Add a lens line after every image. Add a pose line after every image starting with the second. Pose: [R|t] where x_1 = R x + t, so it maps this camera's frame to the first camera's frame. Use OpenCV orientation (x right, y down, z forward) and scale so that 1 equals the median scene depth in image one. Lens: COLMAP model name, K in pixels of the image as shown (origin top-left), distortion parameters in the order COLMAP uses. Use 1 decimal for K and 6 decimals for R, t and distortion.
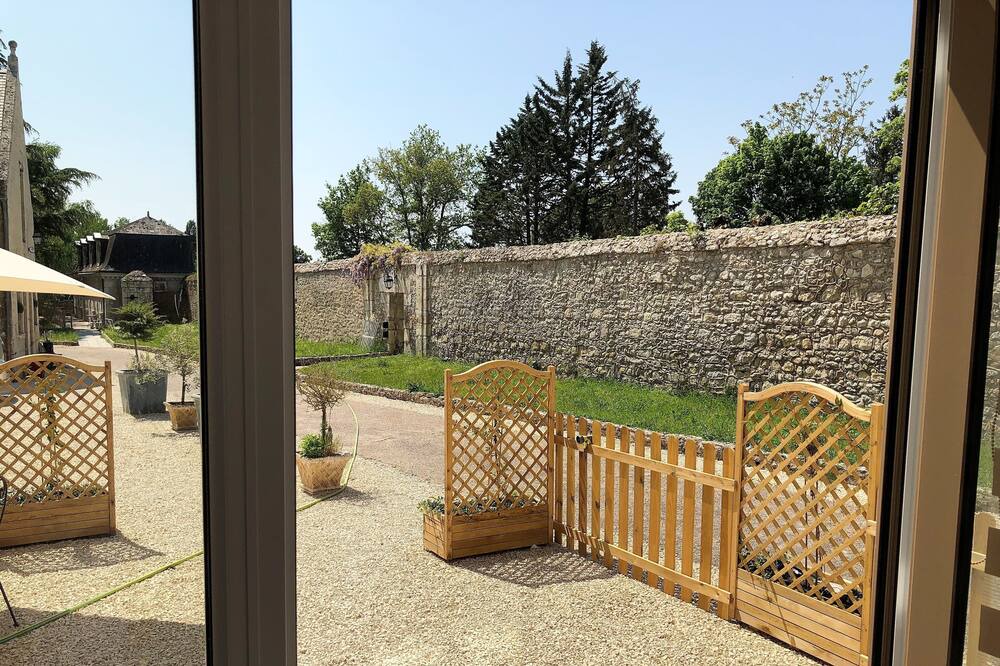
lens RADIAL K [[814.7, 0, 501.9], [0, 814.7, 335.4], [0, 0, 1]] dist [0.006758, 0.000271]
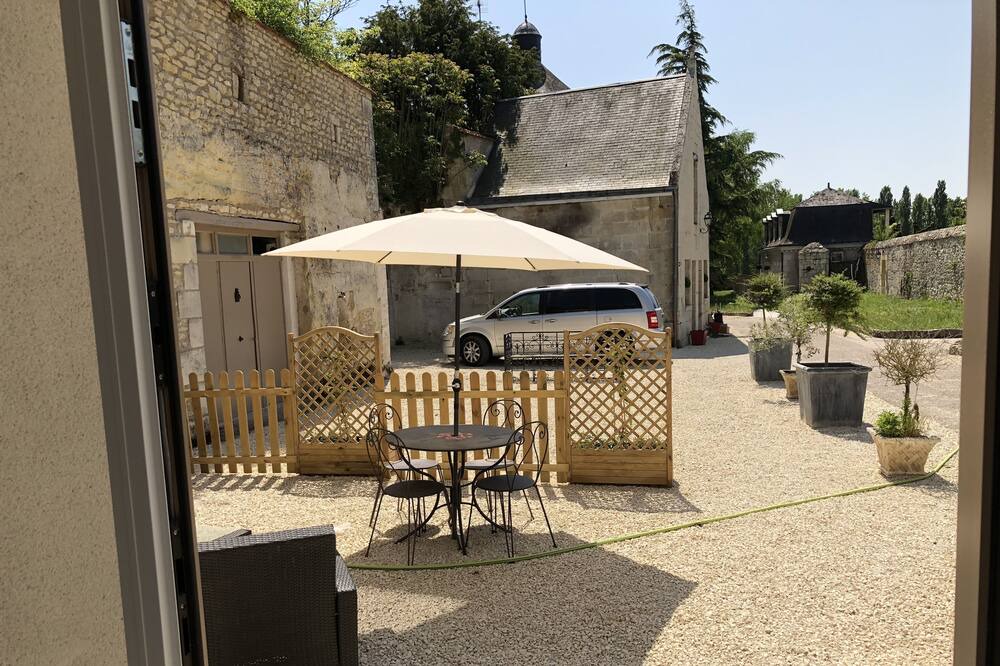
lens RADIAL K [[814.7, 0, 501.9], [0, 814.7, 335.4], [0, 0, 1]] dist [0.006758, 0.000271]
pose [[0.701621, 0.011607, -0.712455, 0.141207], [0.014220, 0.999440, 0.030286, 0.004924], [0.712408, -0.031380, 0.701064, 0.078900]]
